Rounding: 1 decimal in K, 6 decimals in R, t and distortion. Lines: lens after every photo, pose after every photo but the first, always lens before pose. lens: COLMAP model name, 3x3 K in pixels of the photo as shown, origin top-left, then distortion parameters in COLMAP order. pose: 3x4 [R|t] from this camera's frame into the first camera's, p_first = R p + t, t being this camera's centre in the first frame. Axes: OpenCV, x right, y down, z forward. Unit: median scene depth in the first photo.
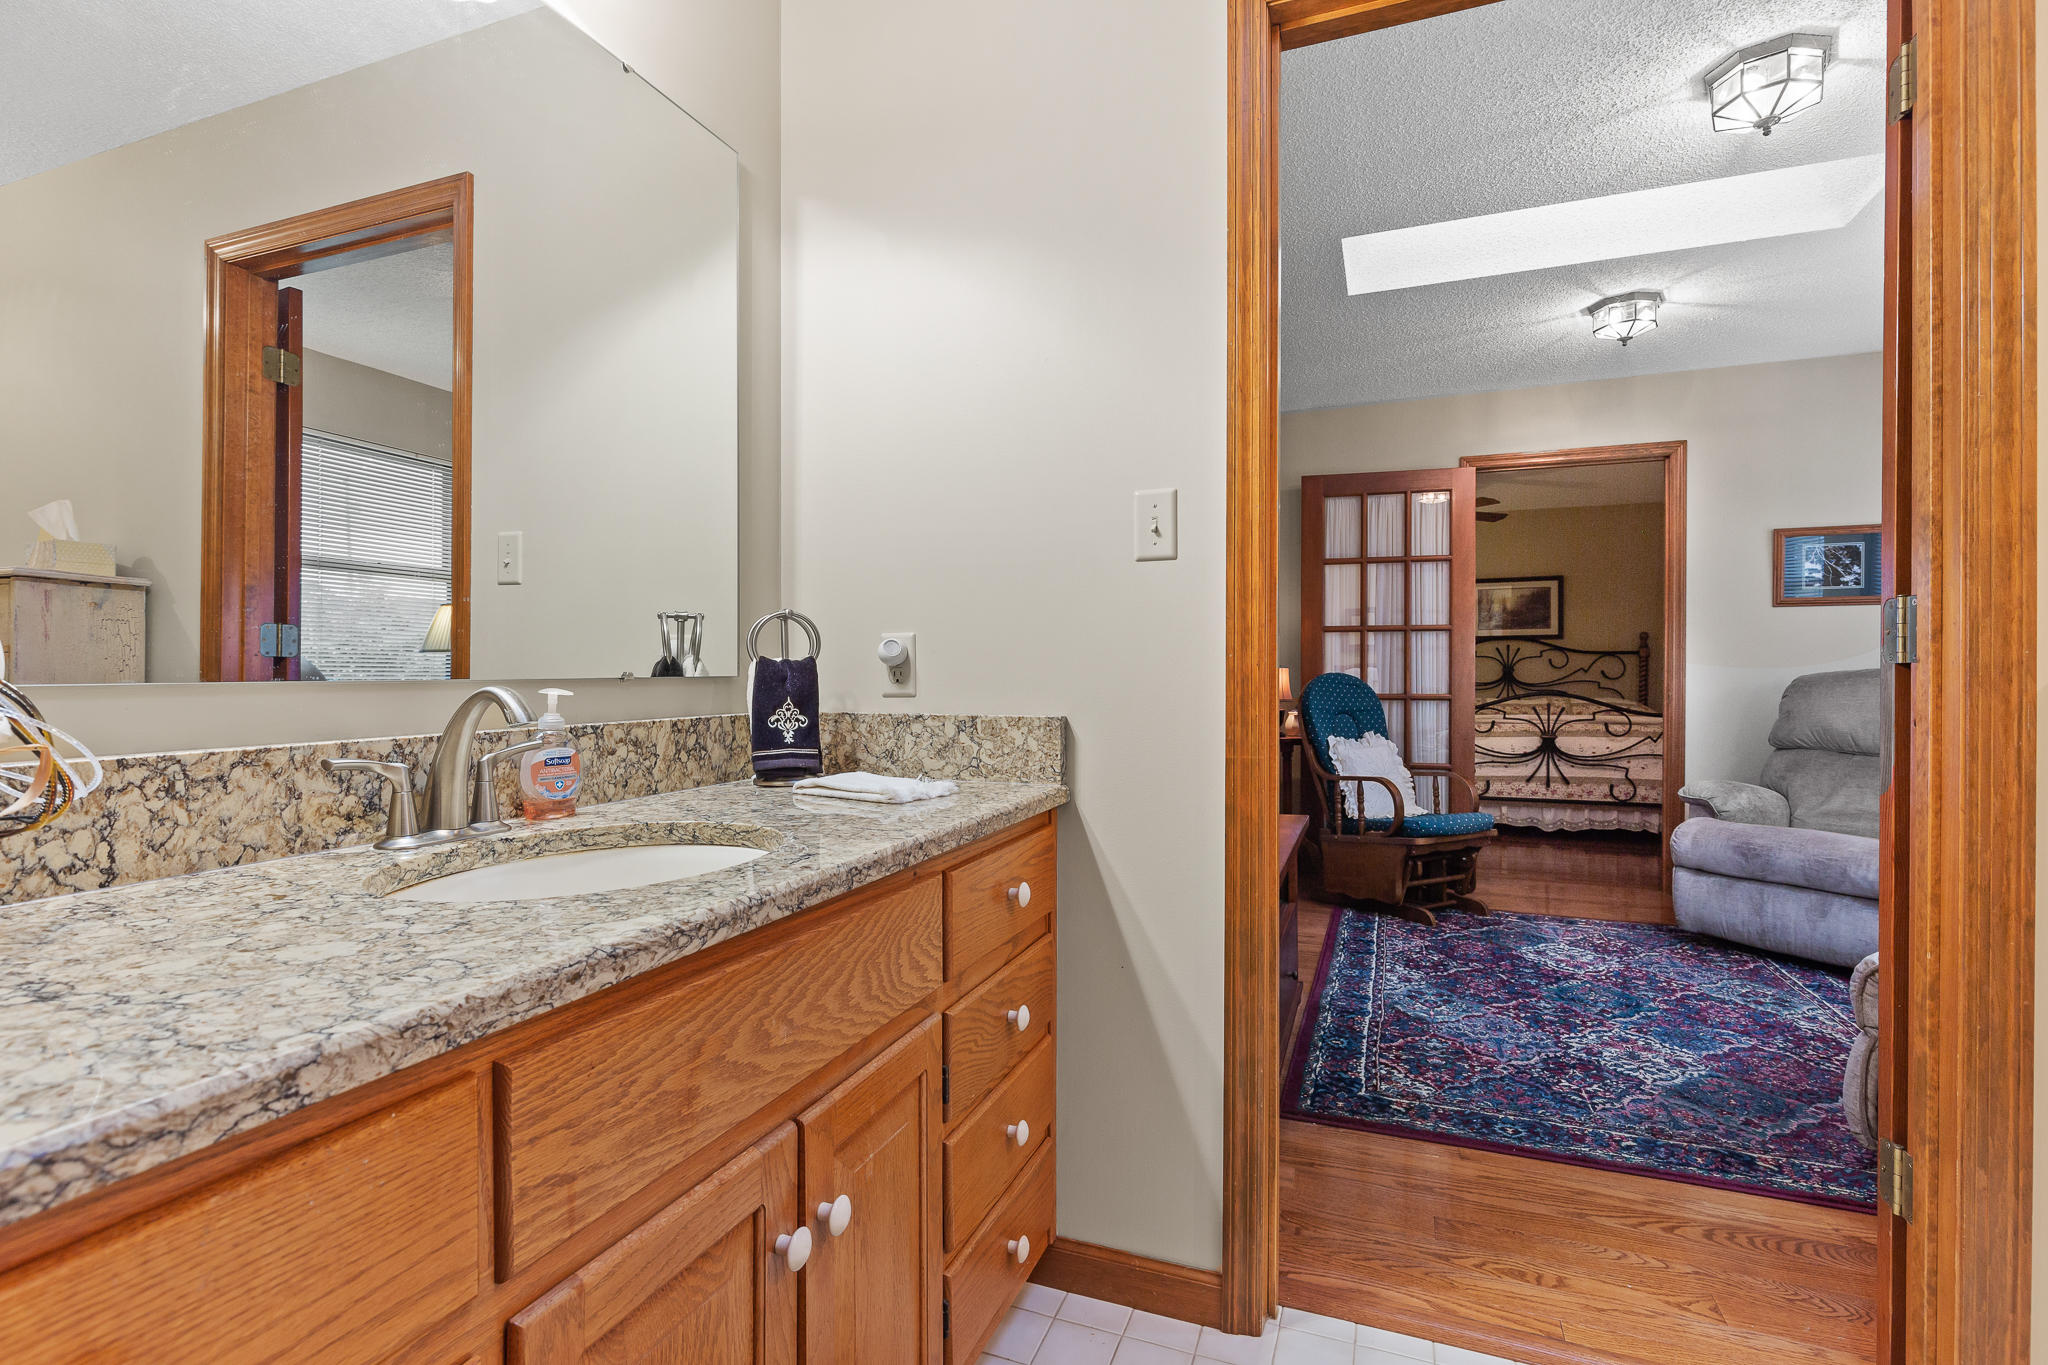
lens RADIAL K [[939.3, 0, 1023.5], [0, 939.3, 674.6], [0, 0, 1]] dist [0.004690, -0.001218]
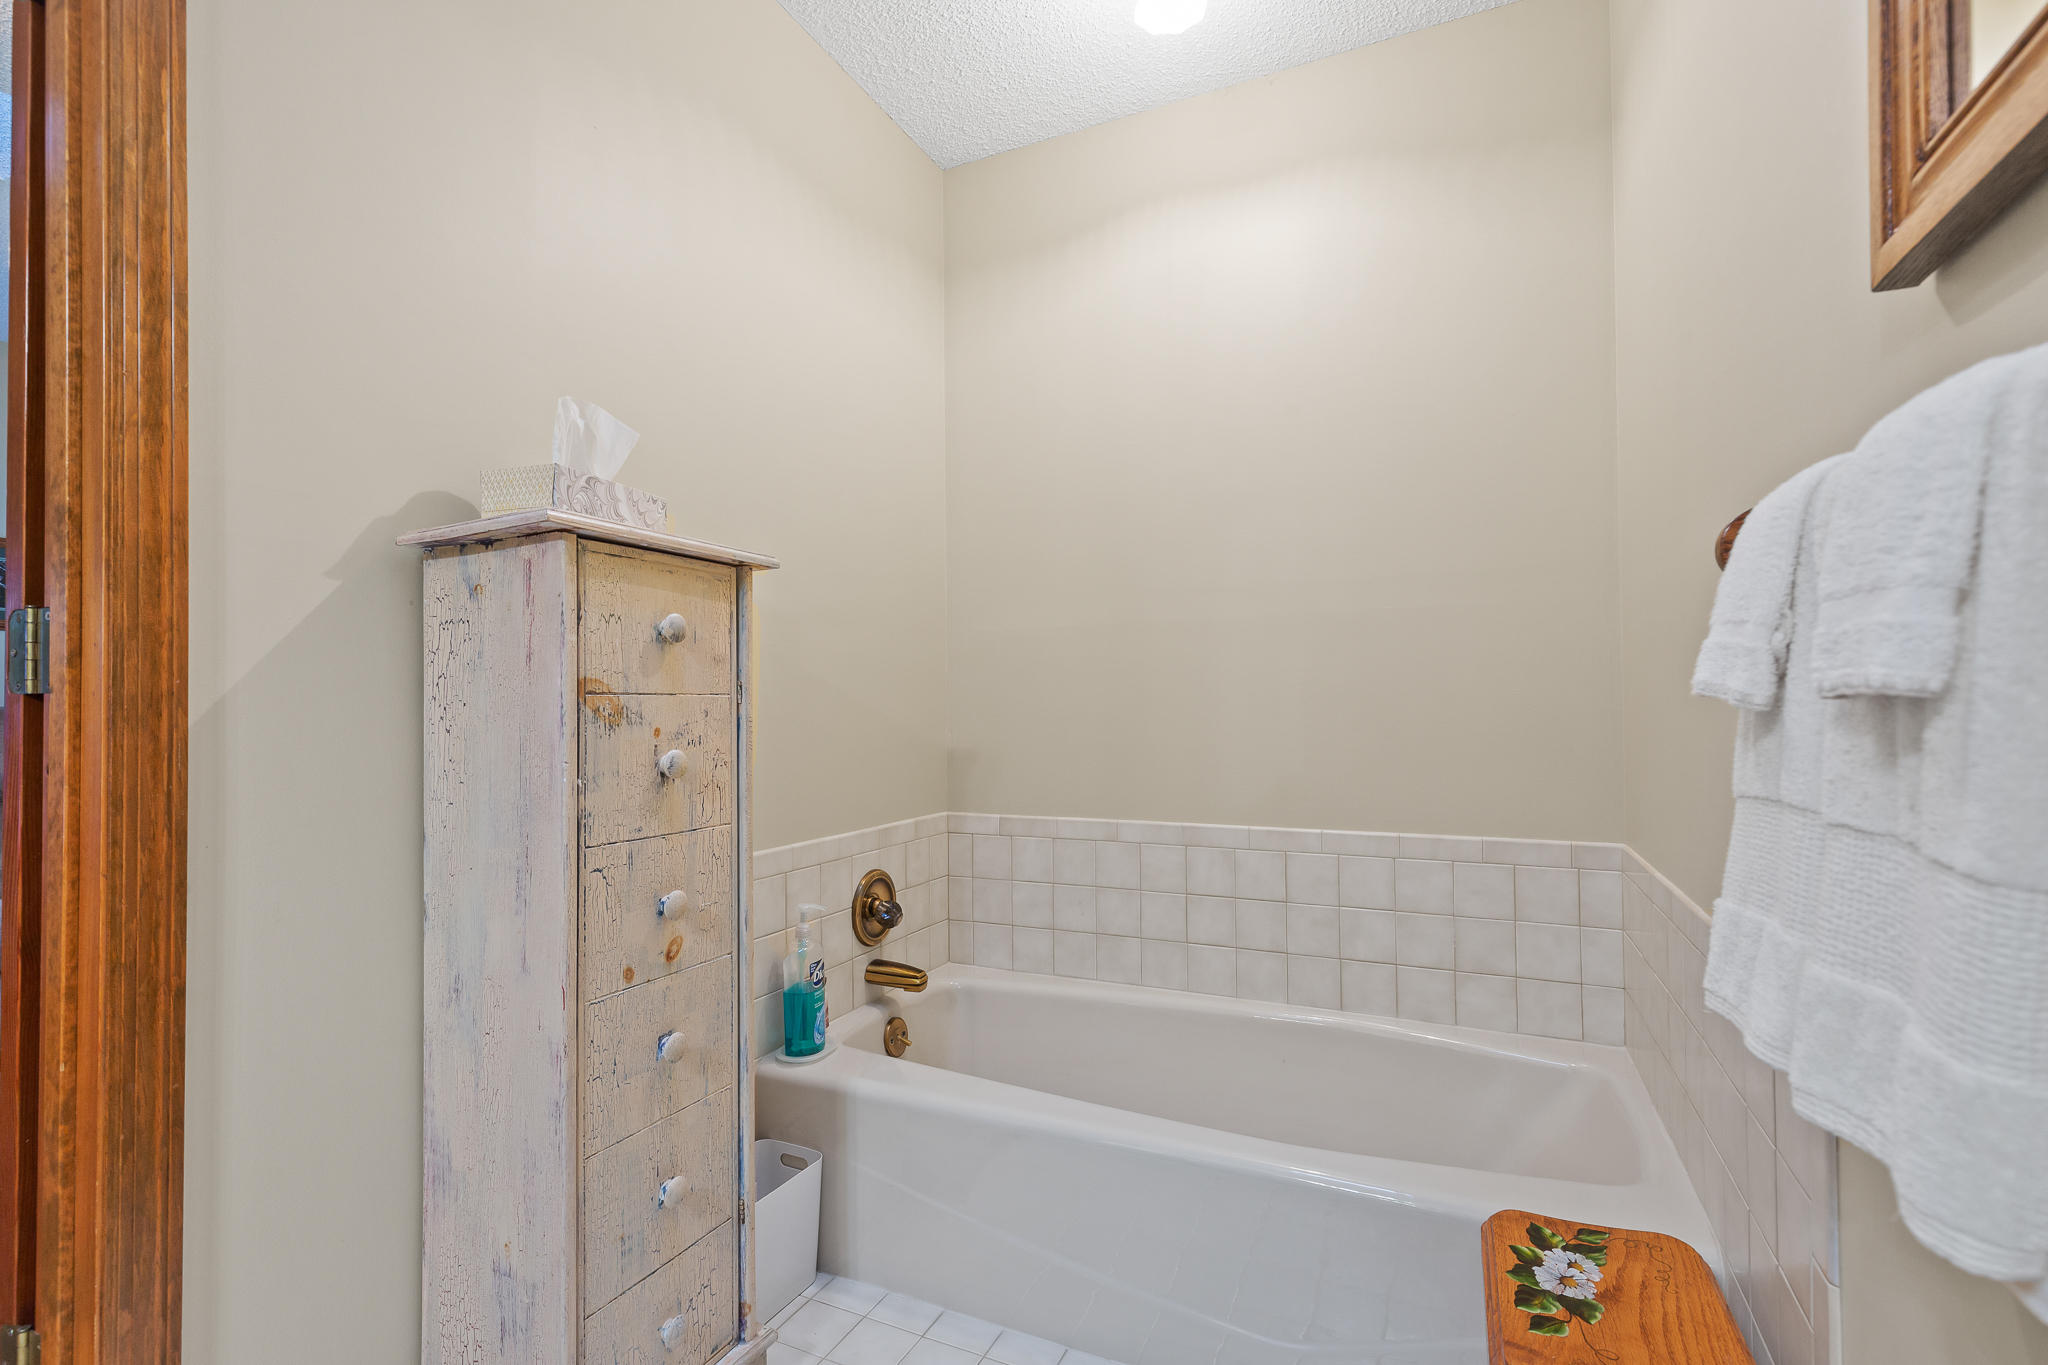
lens RADIAL K [[939.3, 0, 1024.8], [0, 939.3, 689.0], [0, 0, 1]] dist [0.004690, -0.001218]
pose [[0.039901, 0.008625, 0.999166, 0.215783], [0.008158, 0.999927, -0.008957, -0.002789], [-0.999170, 0.008509, 0.039827, 0.174383]]
